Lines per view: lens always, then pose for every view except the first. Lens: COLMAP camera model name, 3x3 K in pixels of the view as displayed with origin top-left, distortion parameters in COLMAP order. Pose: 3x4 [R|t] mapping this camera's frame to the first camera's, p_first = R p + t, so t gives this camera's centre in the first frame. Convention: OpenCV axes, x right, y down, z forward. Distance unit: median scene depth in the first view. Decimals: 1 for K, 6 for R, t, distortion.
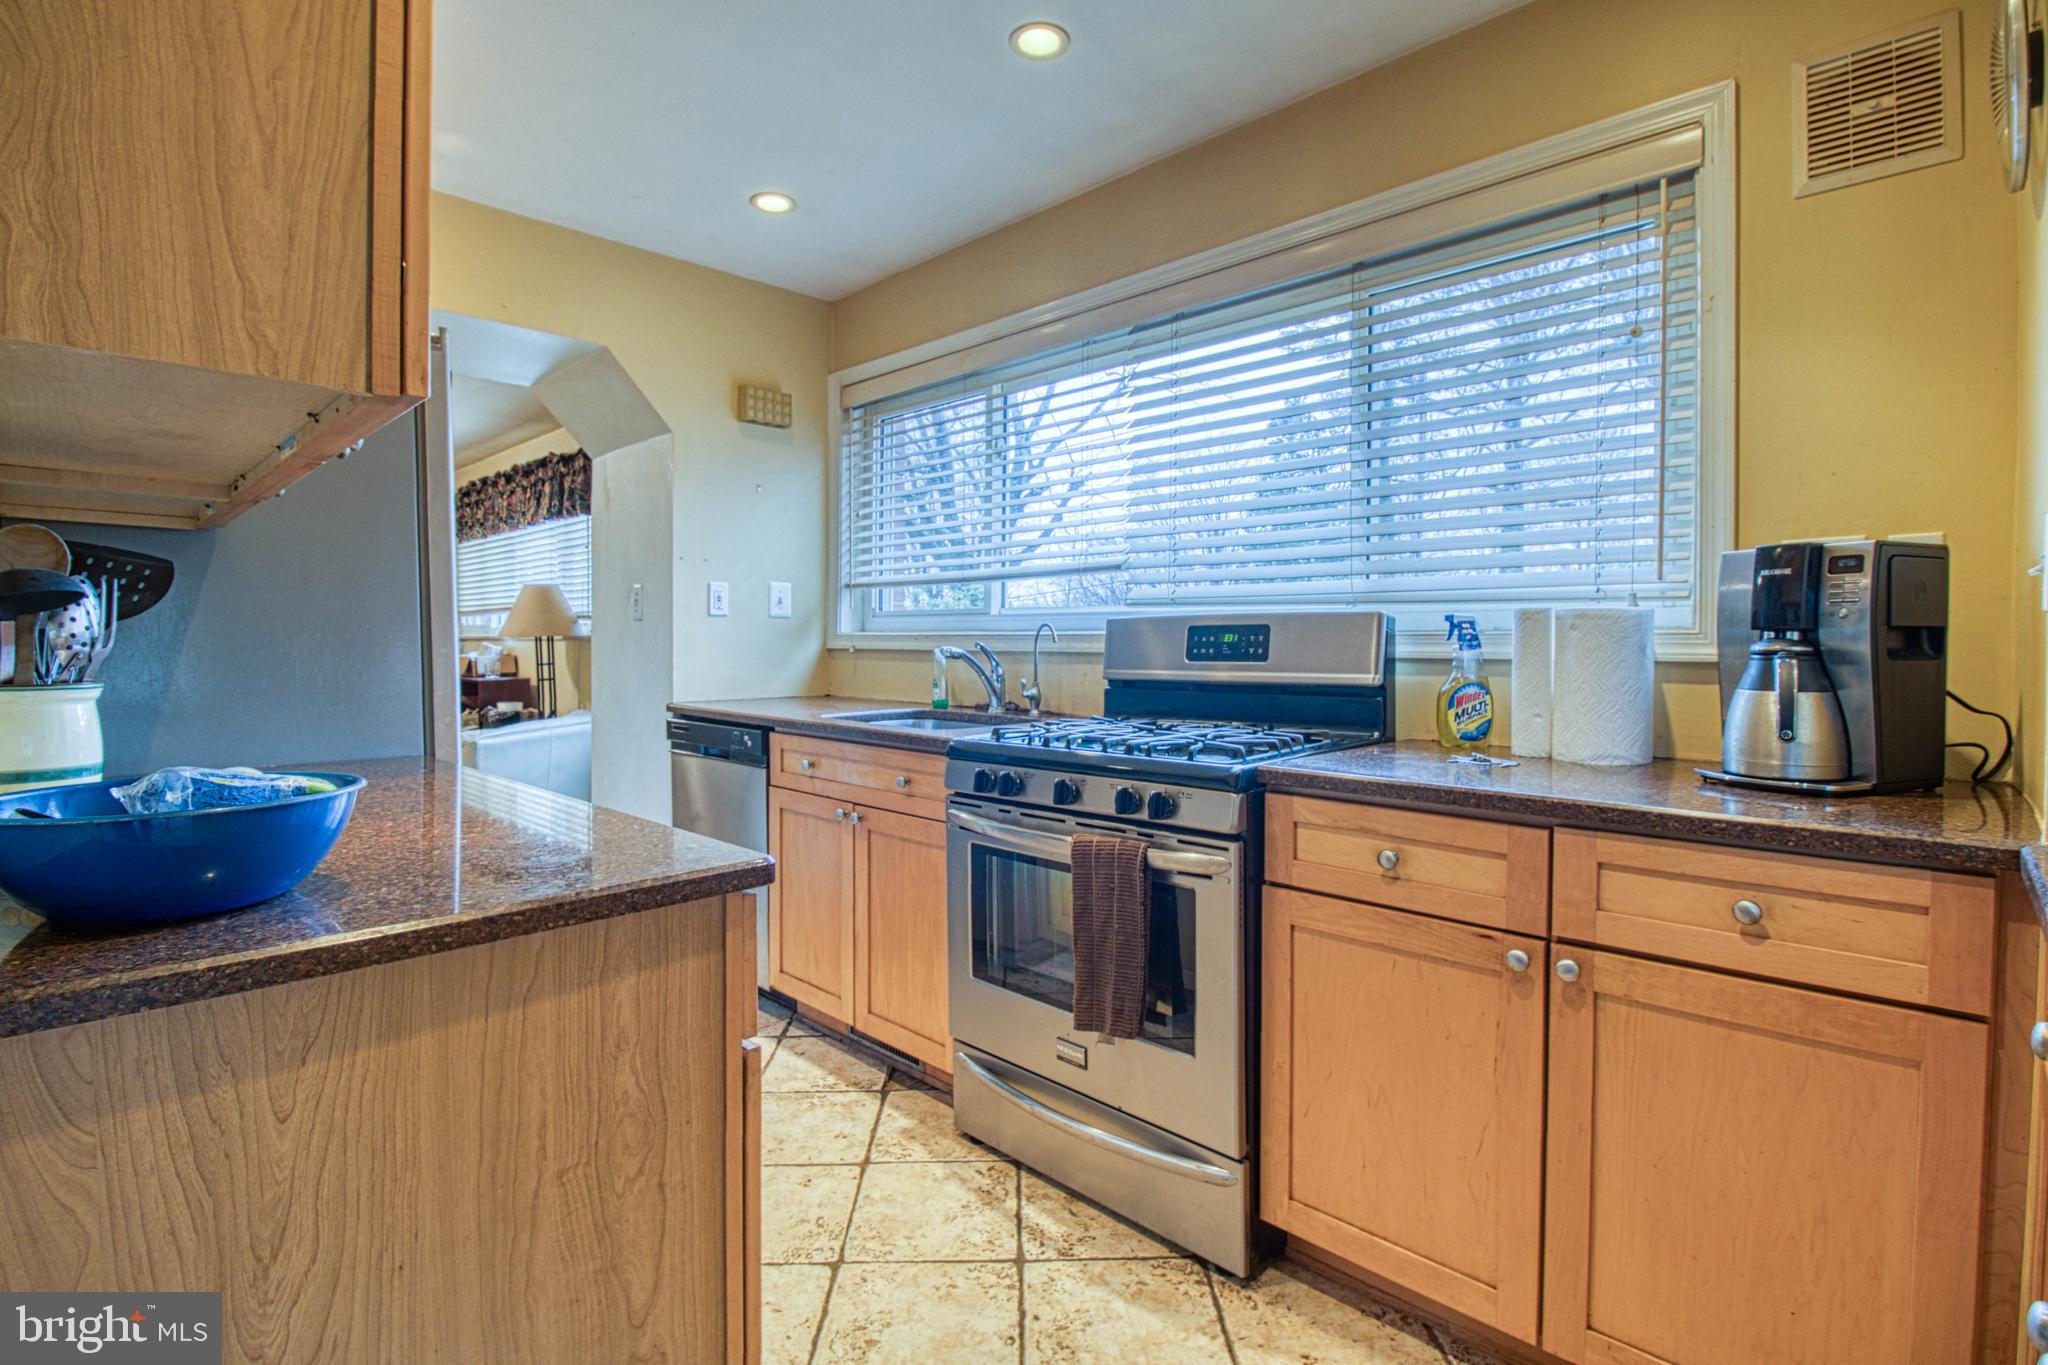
lens RADIAL K [[954.9, 0, 1027.9], [0, 954.9, 669.3], [0, 0, 1]] dist [-0.016497, -0.003289]
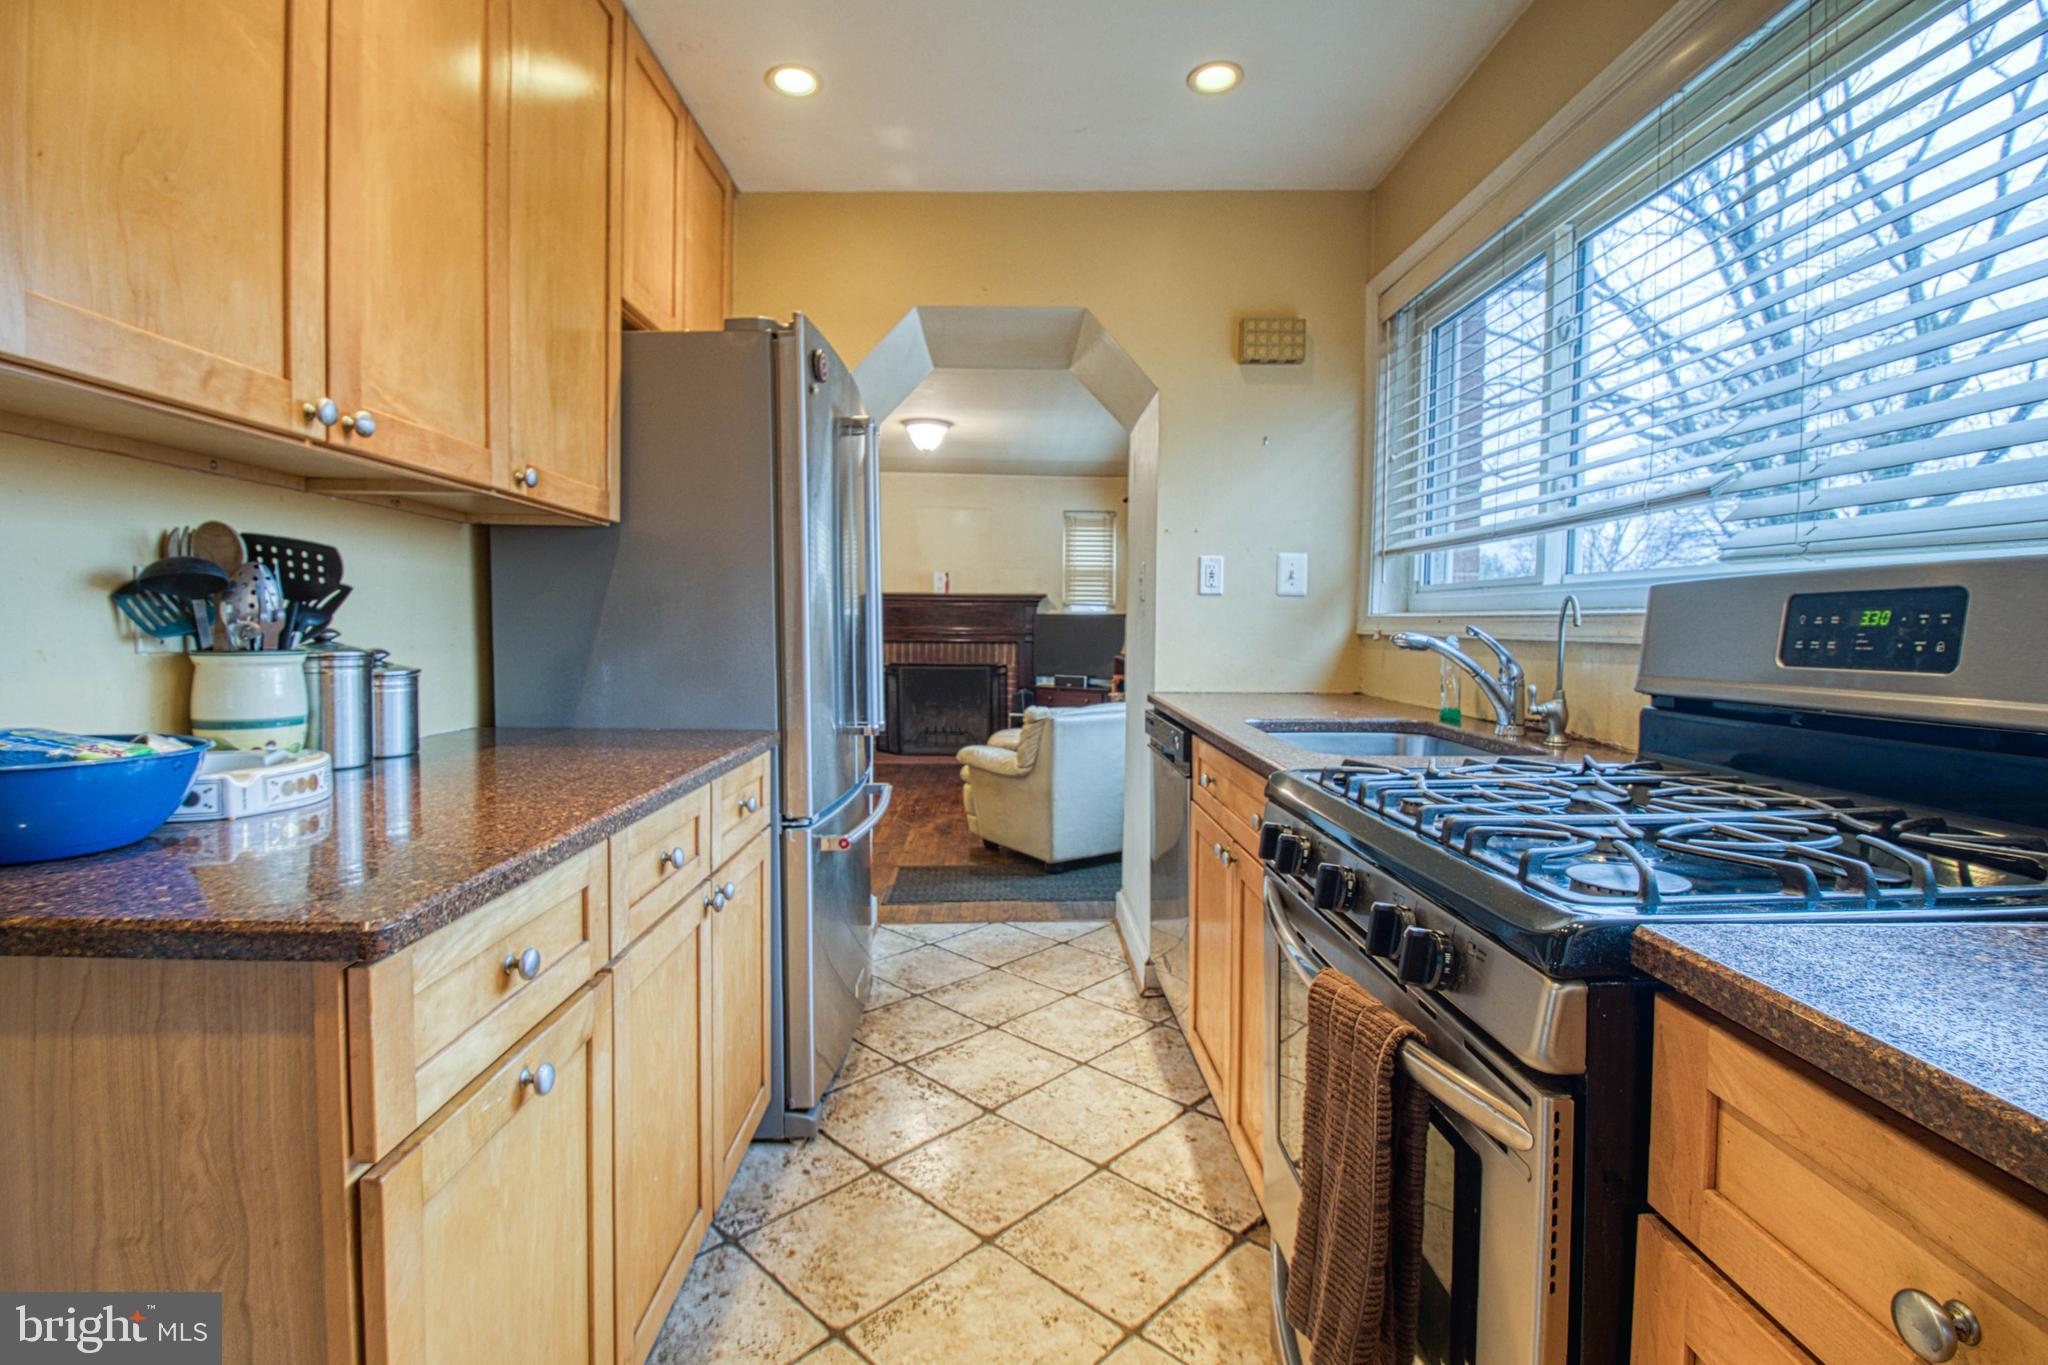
lens RADIAL K [[954.9, 0, 1024.4], [0, 954.9, 667.2], [0, 0, 1]] dist [-0.016497, -0.003289]
pose [[0.697059, 0.035086, -0.716155, 0.225681], [-0.026101, 0.999382, 0.023557, -0.008012], [0.716538, 0.002272, 0.697544, 0.347365]]
